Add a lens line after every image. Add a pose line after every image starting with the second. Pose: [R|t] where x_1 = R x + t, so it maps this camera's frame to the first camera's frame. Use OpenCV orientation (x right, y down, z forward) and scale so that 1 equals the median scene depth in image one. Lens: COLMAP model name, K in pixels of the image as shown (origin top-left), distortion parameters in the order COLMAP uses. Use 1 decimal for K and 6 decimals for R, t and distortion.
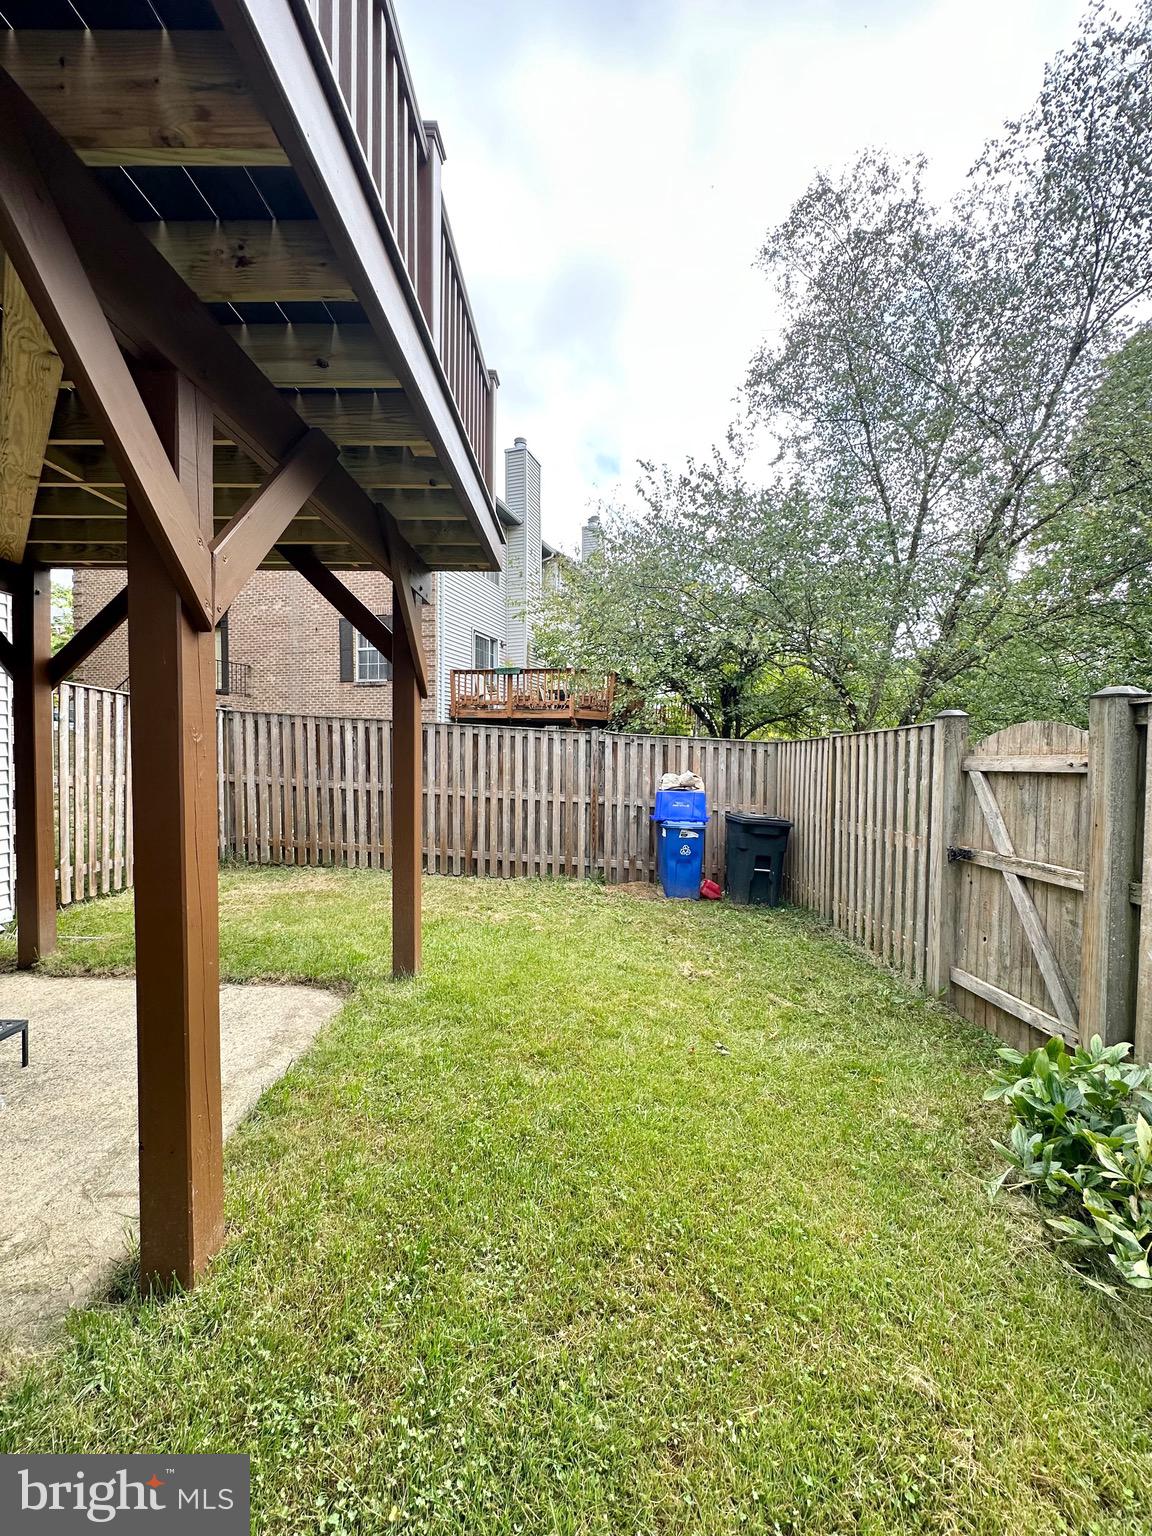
lens RADIAL K [[613.5, 0, 577.7], [0, 613.5, 770.5], [0, 0, 1]] dist [-0.004151, 0.000958]
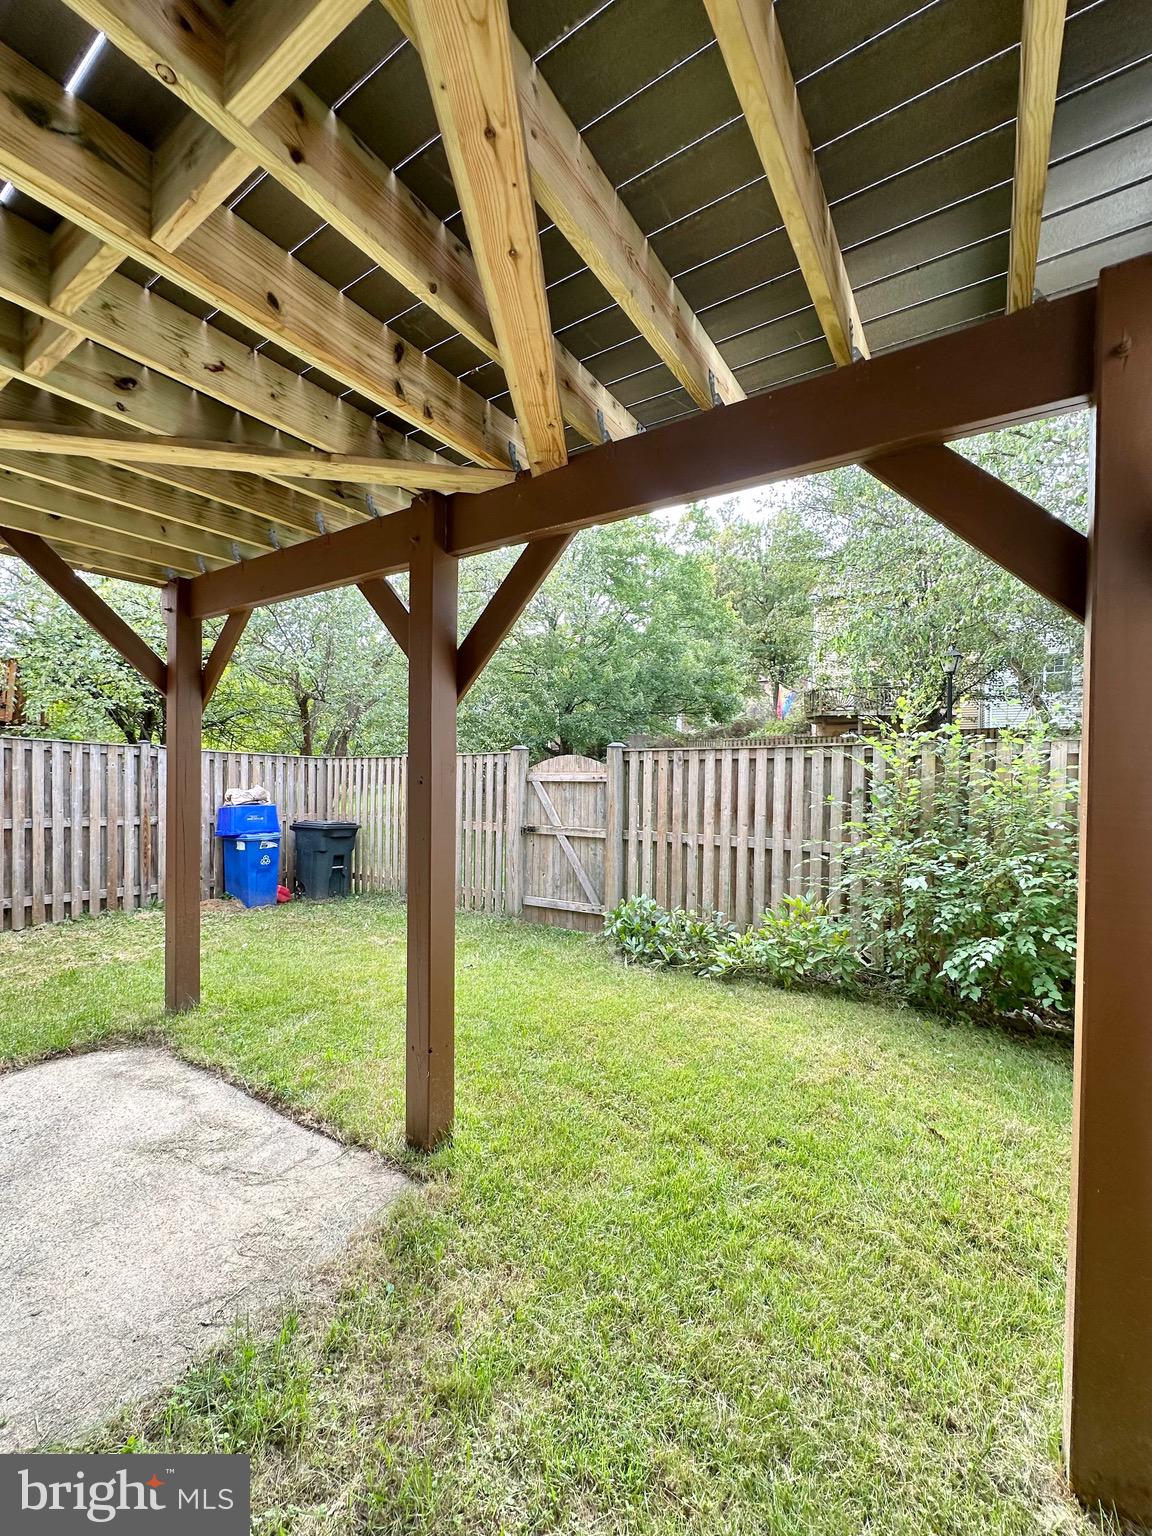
lens RADIAL K [[613.5, 0, 580.7], [0, 613.5, 766.4], [0, 0, 1]] dist [-0.004151, 0.000958]
pose [[0.546814, -0.012422, 0.837162, -0.714020], [0.021133, 0.999776, 0.001032, -0.038302], [-0.836987, 0.017128, 0.546954, -0.073583]]
